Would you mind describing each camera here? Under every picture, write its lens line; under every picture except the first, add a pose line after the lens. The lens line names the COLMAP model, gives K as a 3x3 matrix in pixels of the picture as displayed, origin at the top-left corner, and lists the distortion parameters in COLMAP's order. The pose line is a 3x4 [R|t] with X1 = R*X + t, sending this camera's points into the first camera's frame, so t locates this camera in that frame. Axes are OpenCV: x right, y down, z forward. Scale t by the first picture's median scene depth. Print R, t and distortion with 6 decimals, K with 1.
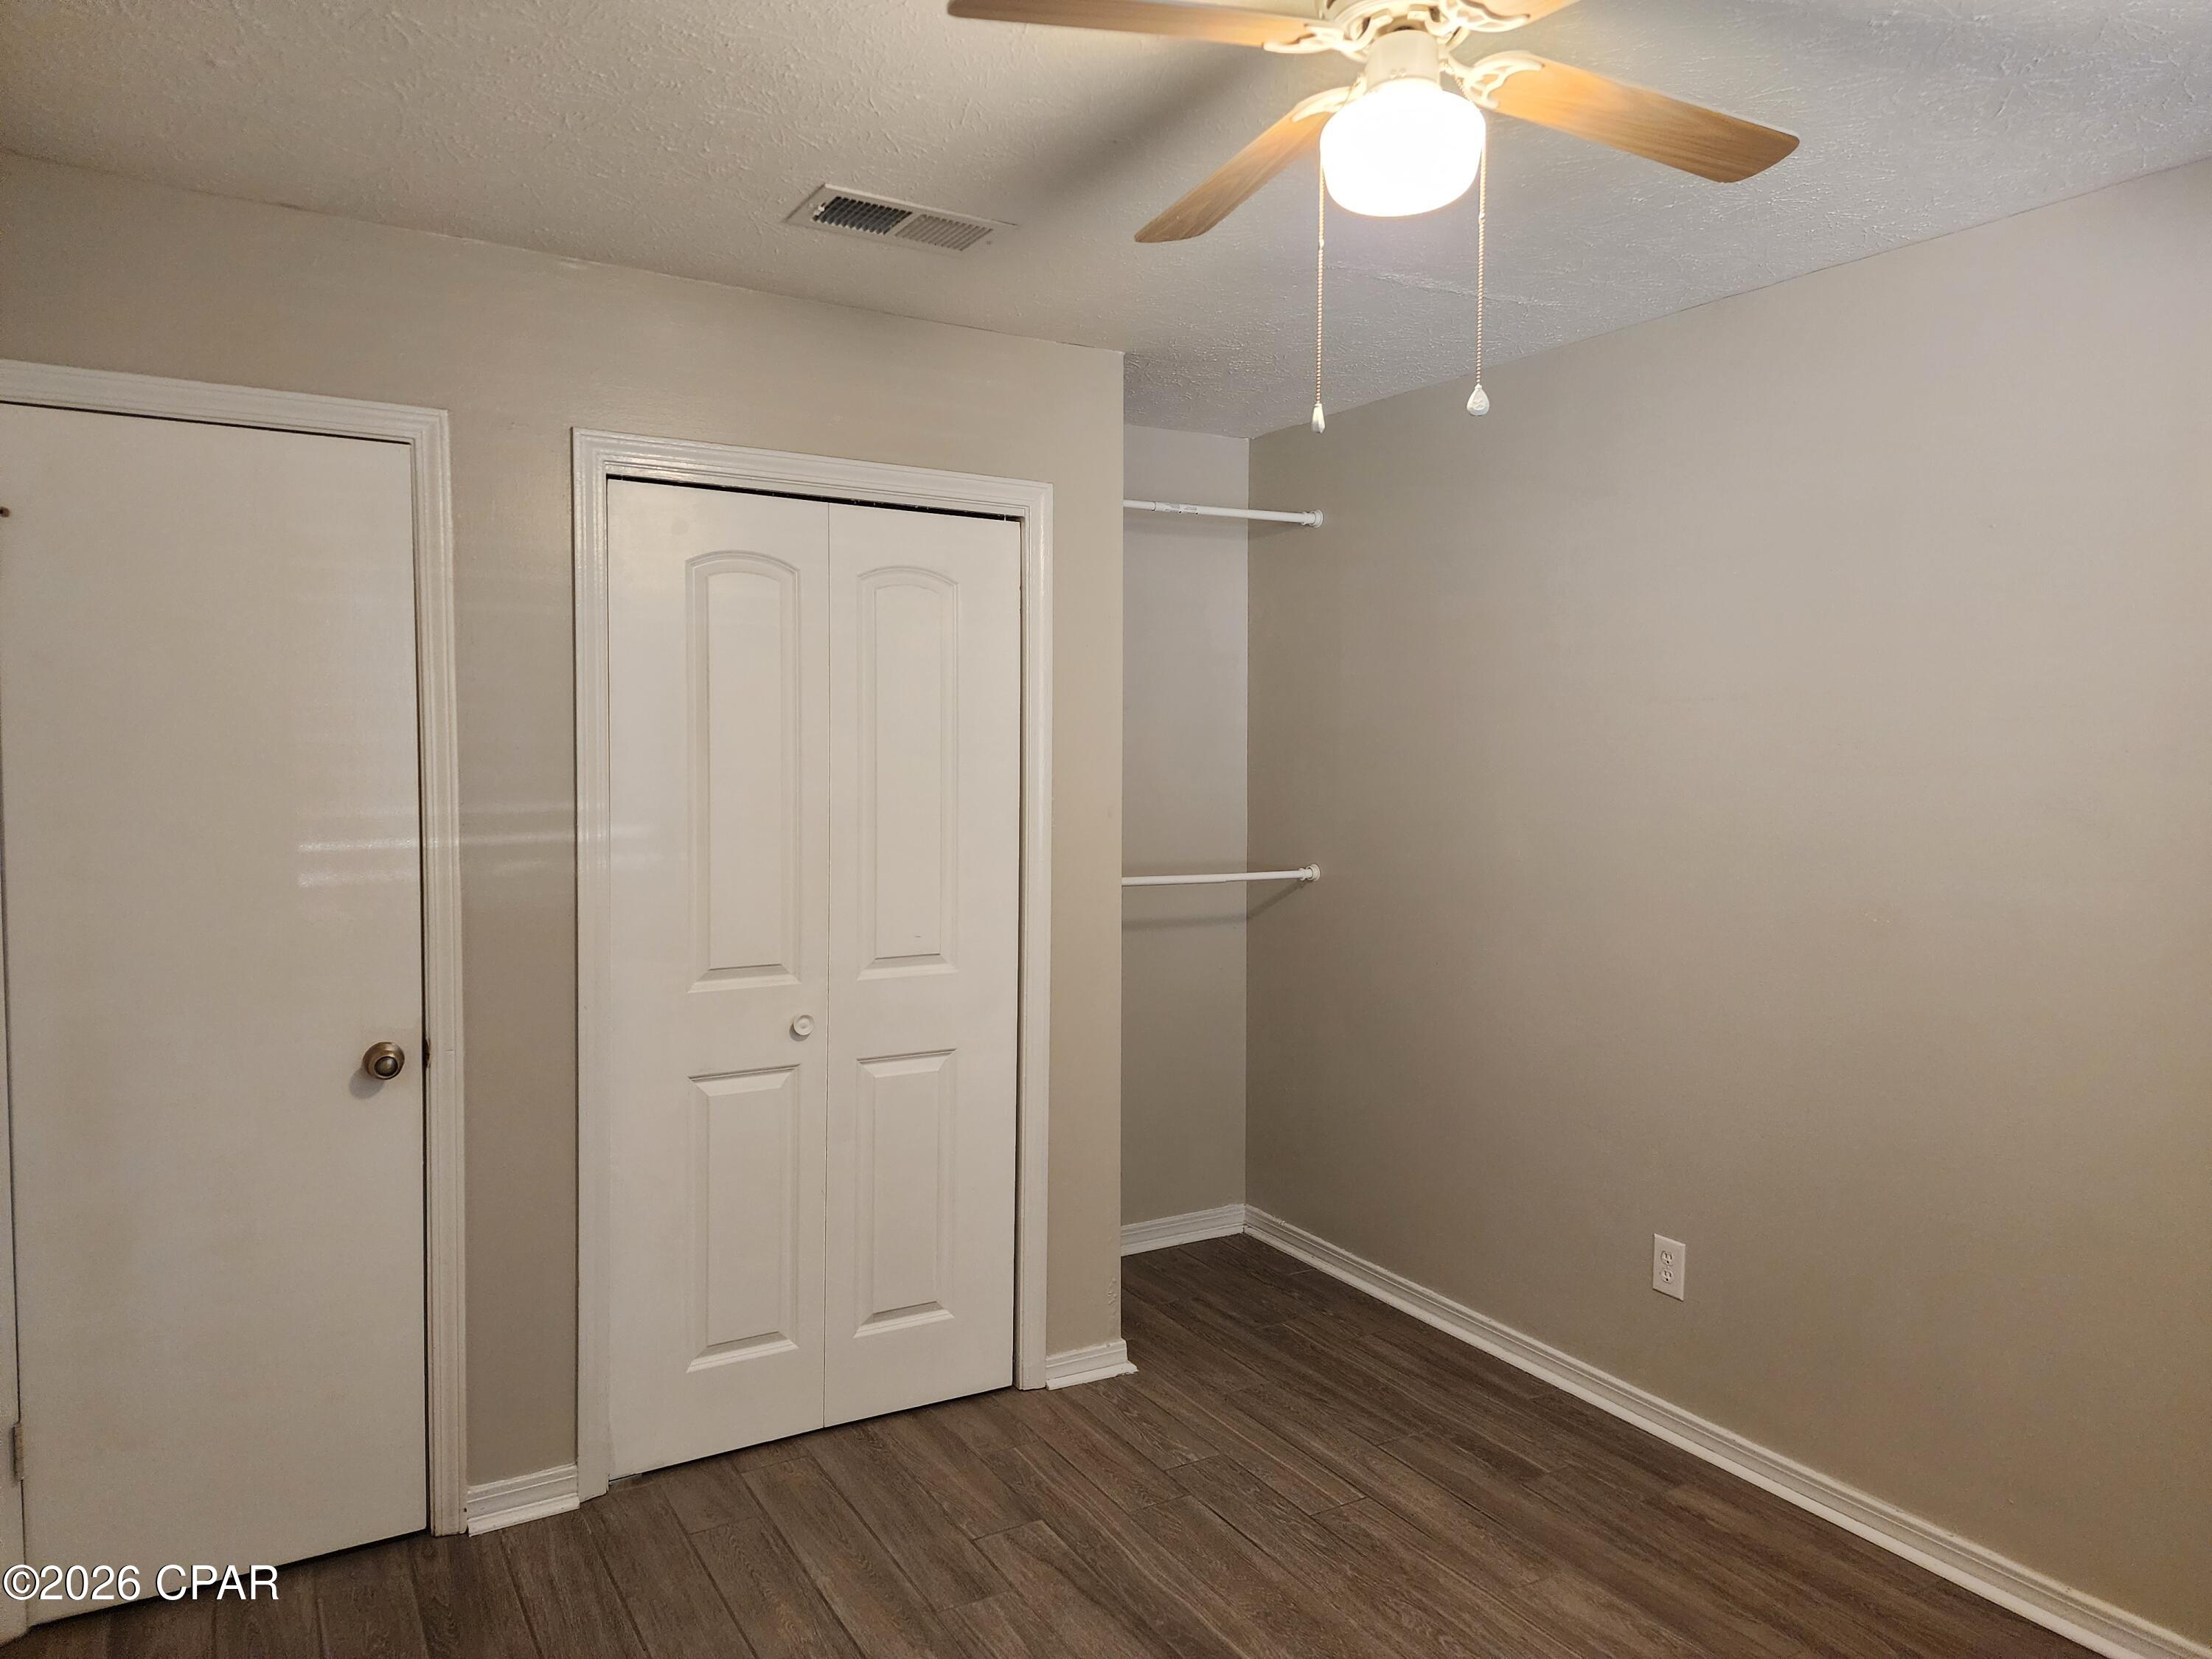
lens RADIAL K [[1479.0, 0, 1116.3], [0, 1479.0, 820.0], [0, 0, 1]] dist [0.072784, -0.061874]
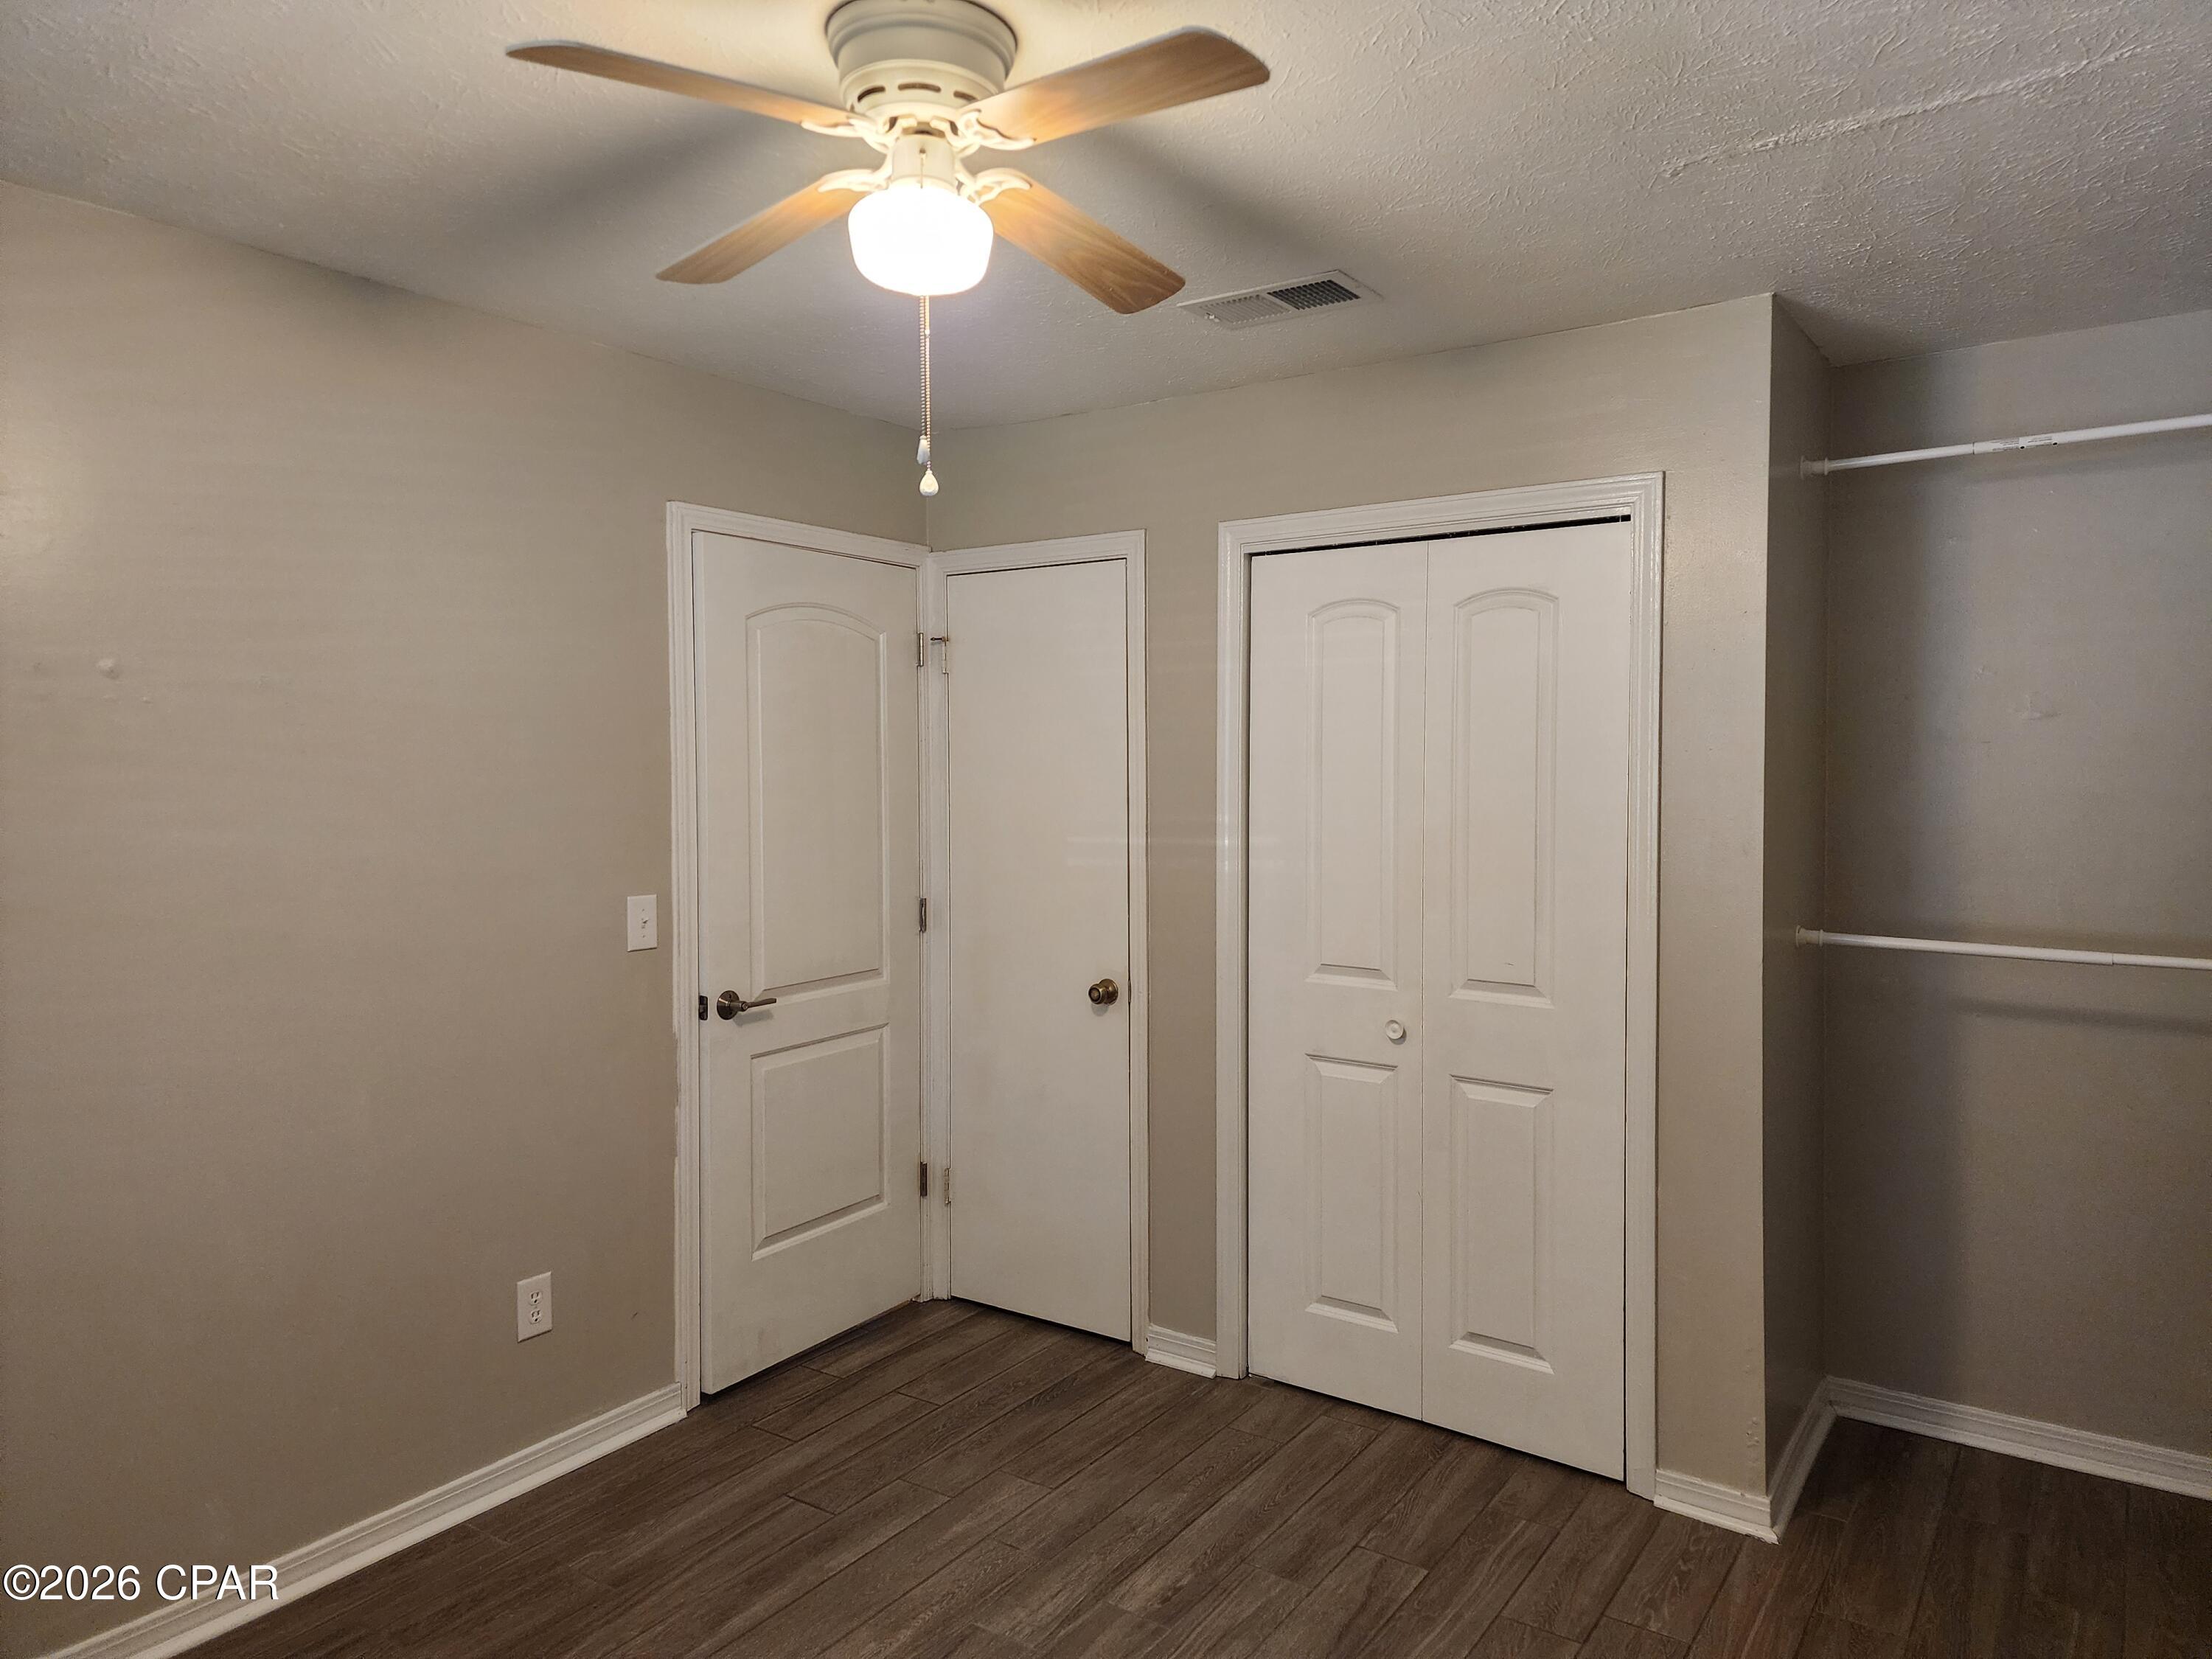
lens RADIAL K [[1479.0, 0, 1104.7], [0, 1479.0, 807.3], [0, 0, 1]] dist [0.072784, -0.061874]
pose [[0.406925, 0.018014, -0.913284, 0.690342], [-0.042539, 0.999095, 0.000753, -0.014651], [0.912471, 0.038544, 0.407323, 0.369476]]
